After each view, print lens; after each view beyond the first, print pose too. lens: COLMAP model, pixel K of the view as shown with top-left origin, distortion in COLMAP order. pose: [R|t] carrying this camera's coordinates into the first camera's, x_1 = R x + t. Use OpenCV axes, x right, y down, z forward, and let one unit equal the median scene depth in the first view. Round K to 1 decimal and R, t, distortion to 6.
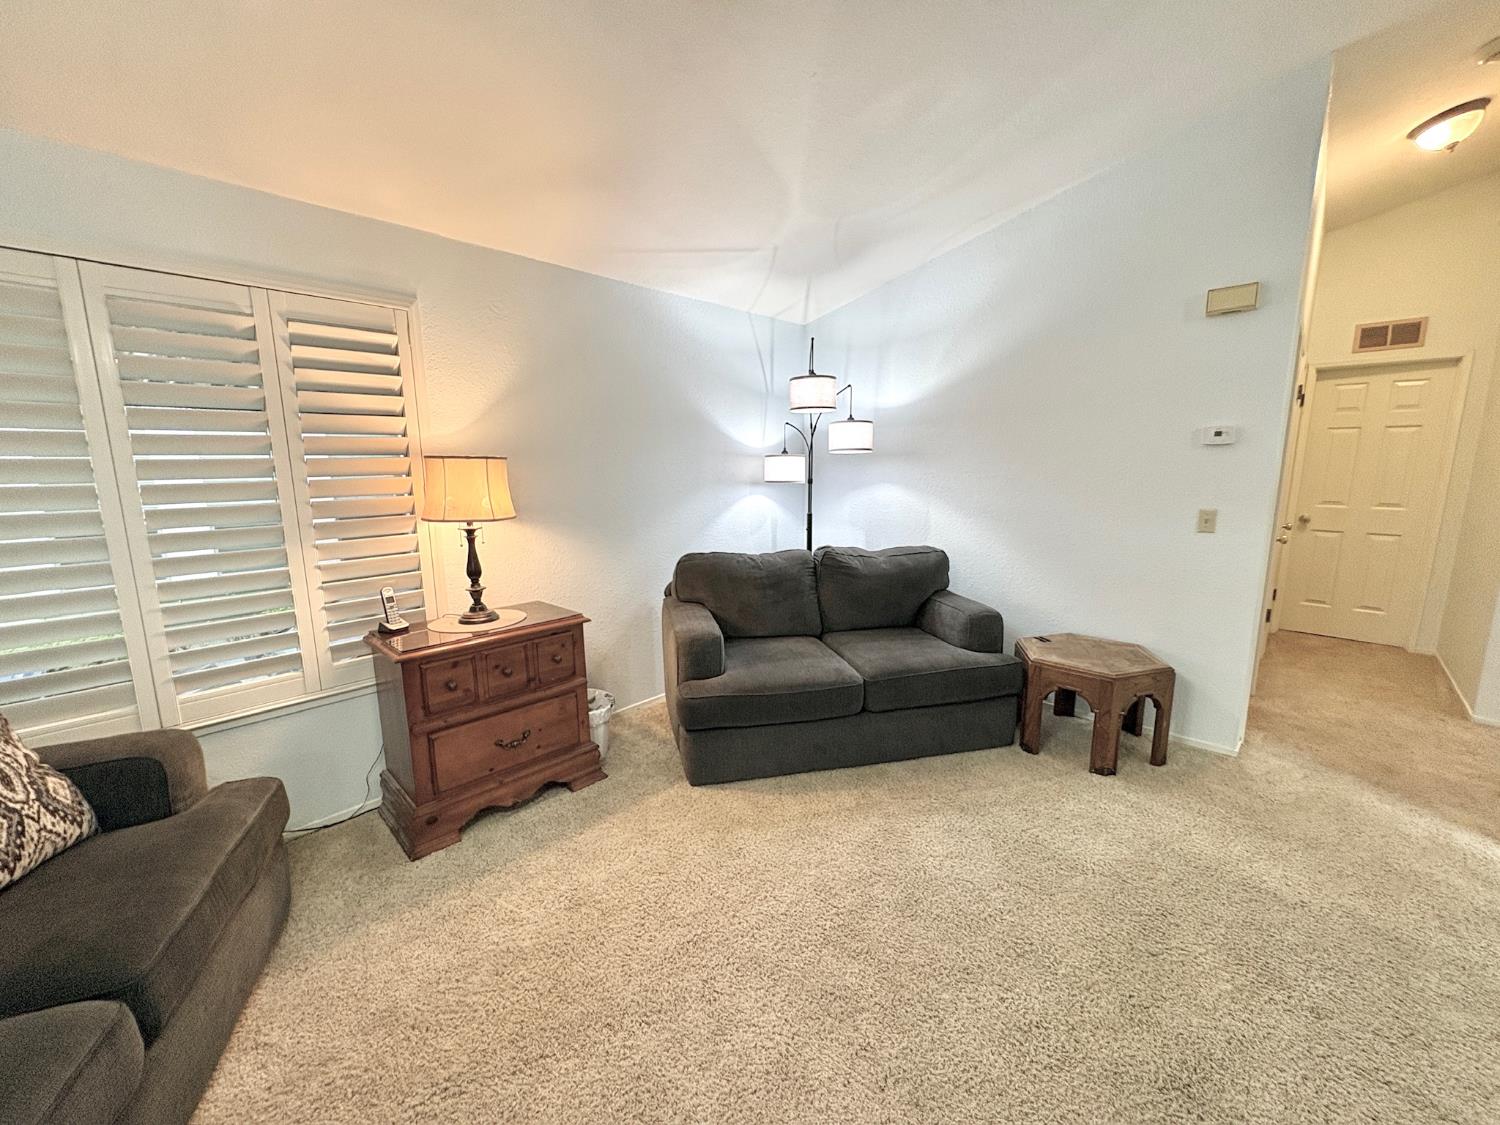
lens RADIAL K [[597.3, 0, 747.9], [0, 597.3, 560.6], [0, 0, 1]] dist [0.002468, -0.000536]
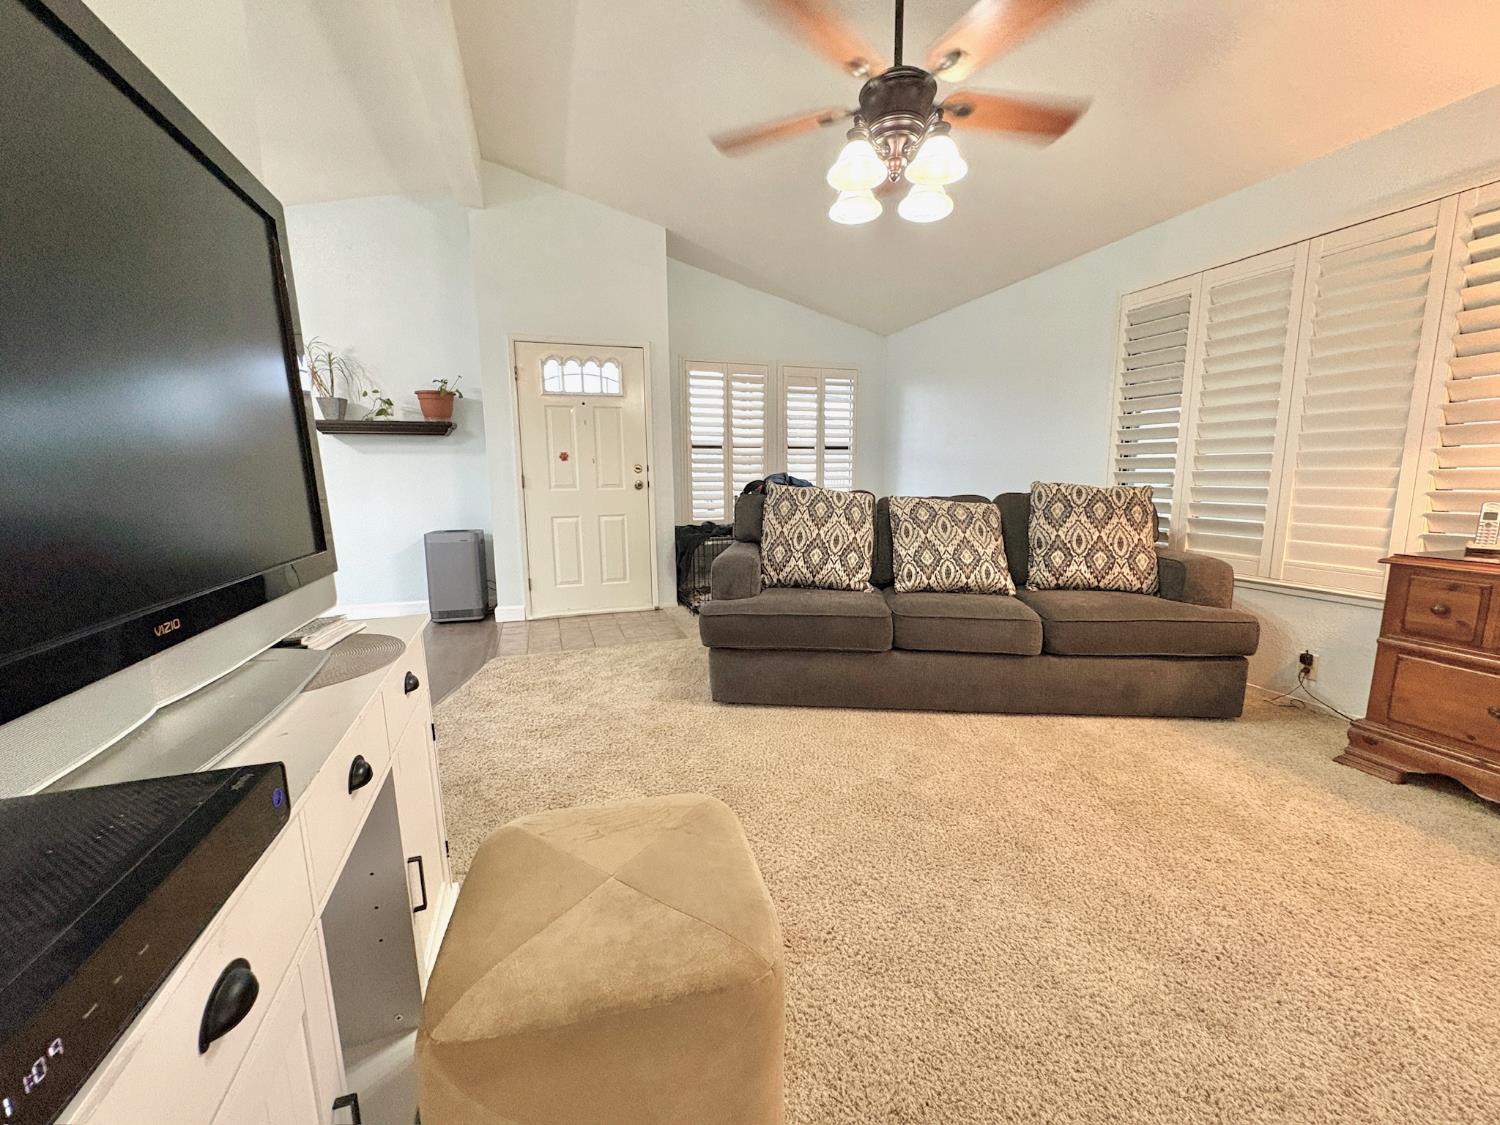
lens RADIAL K [[597.3, 0, 757.0], [0, 597.3, 561.9], [0, 0, 1]] dist [0.002468, -0.000536]
pose [[-0.458900, 0.141319, -0.877177, 0.650479], [-0.136624, 0.964304, 0.226831, 0.077947], [0.877921, 0.223936, -0.423212, 0.458537]]
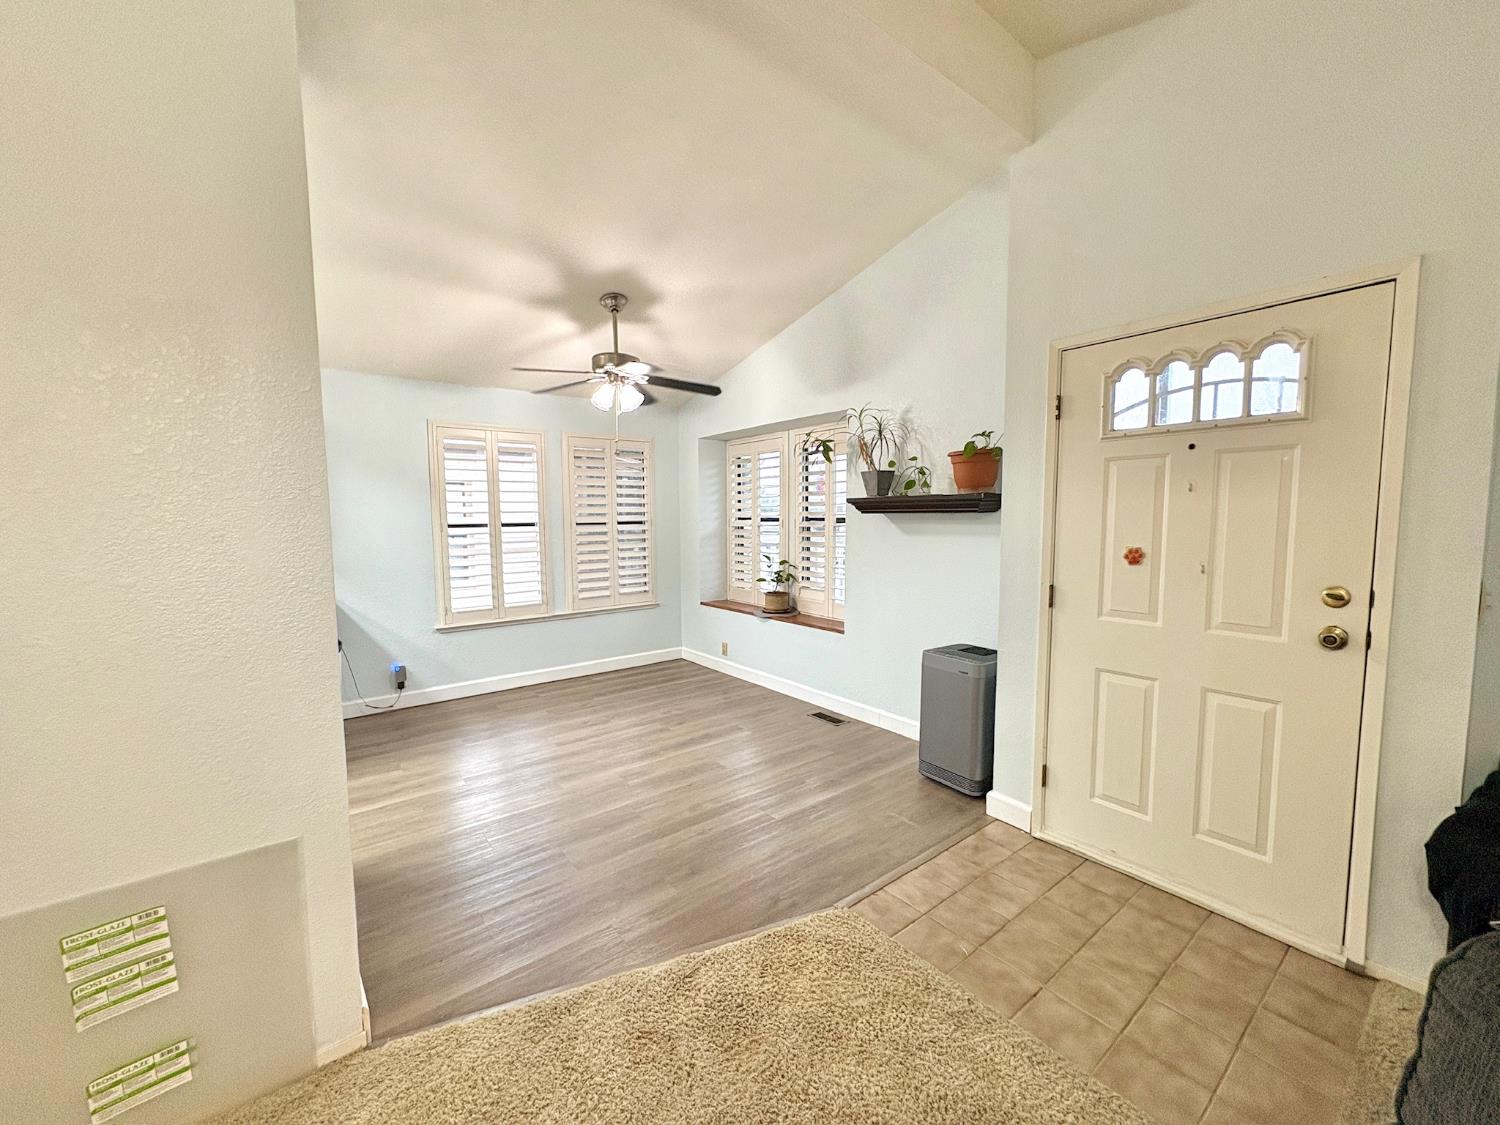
lens RADIAL K [[597.3, 0, 749.7], [0, 597.3, 562.1], [0, 0, 1]] dist [0.002468, -0.000536]
pose [[-0.987591, 0.001977, 0.157036, -0.313737], [0.041554, 0.967574, 0.249146, 0.016443], [-0.151452, 0.252580, -0.955649, 0.048021]]
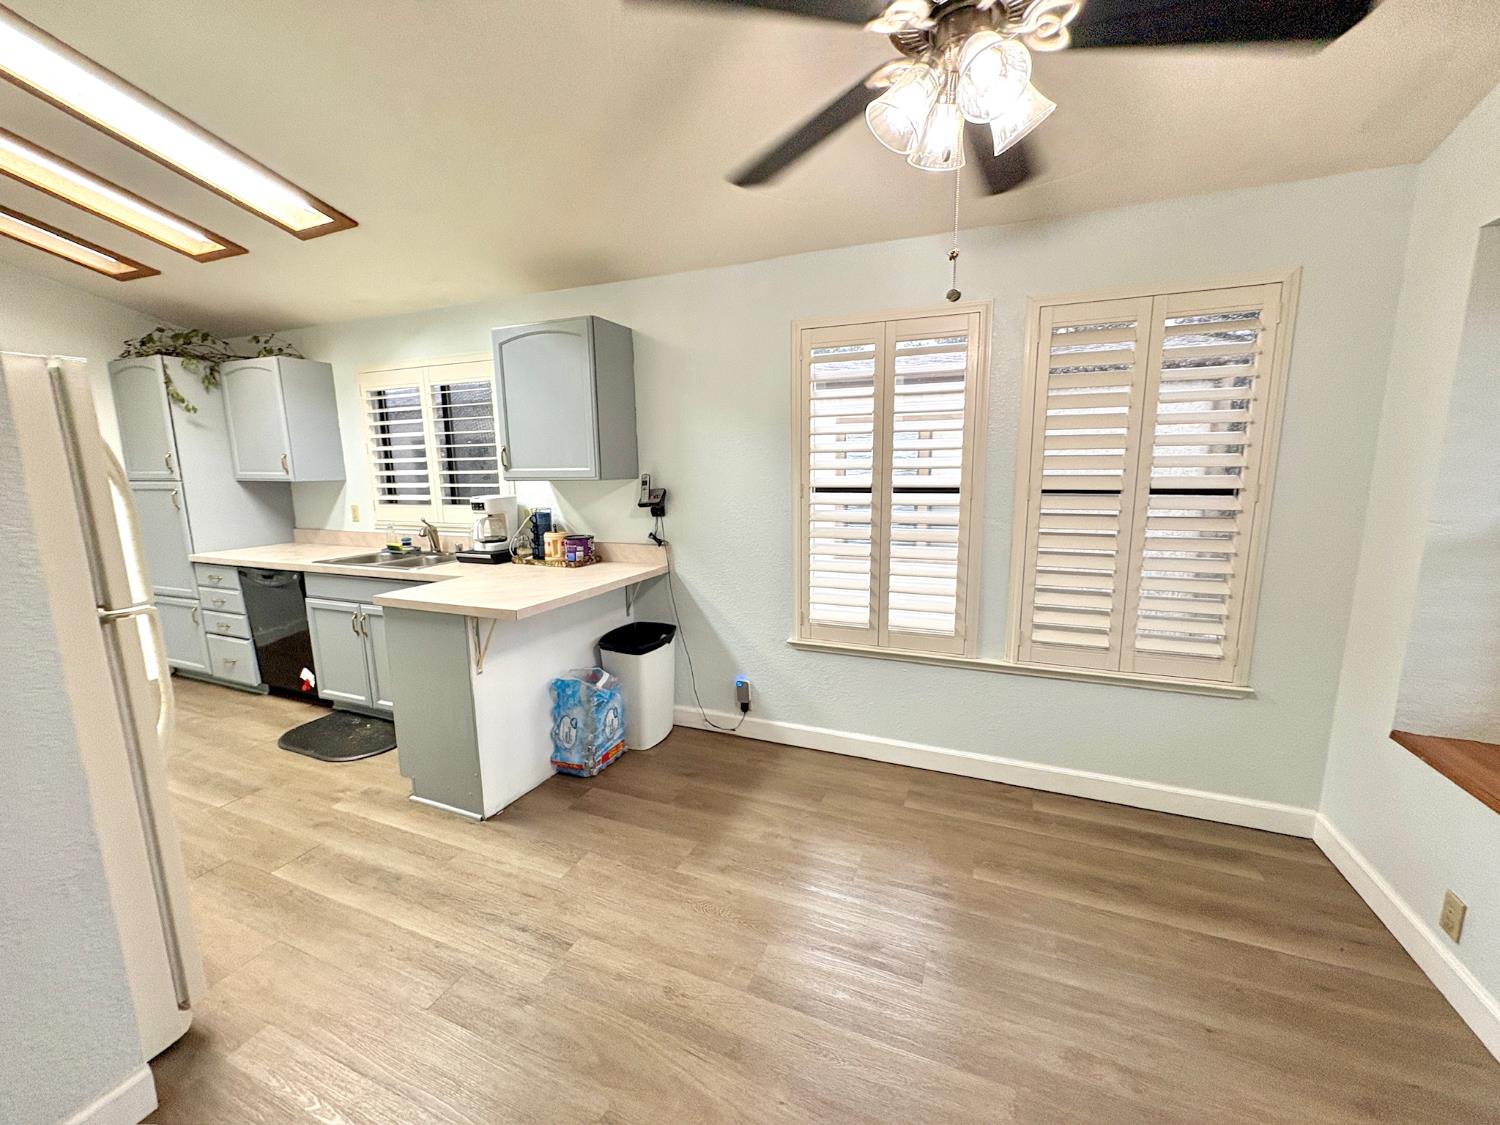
lens RADIAL K [[597.3, 0, 750.5], [0, 597.3, 562.3], [0, 0, 1]] dist [0.002468, -0.000536]
pose [[-0.349706, -0.140642, 0.926243, -0.169248], [0.172005, 0.962223, 0.211046, 0.202860], [-0.920934, 0.233122, -0.312304, -1.120648]]
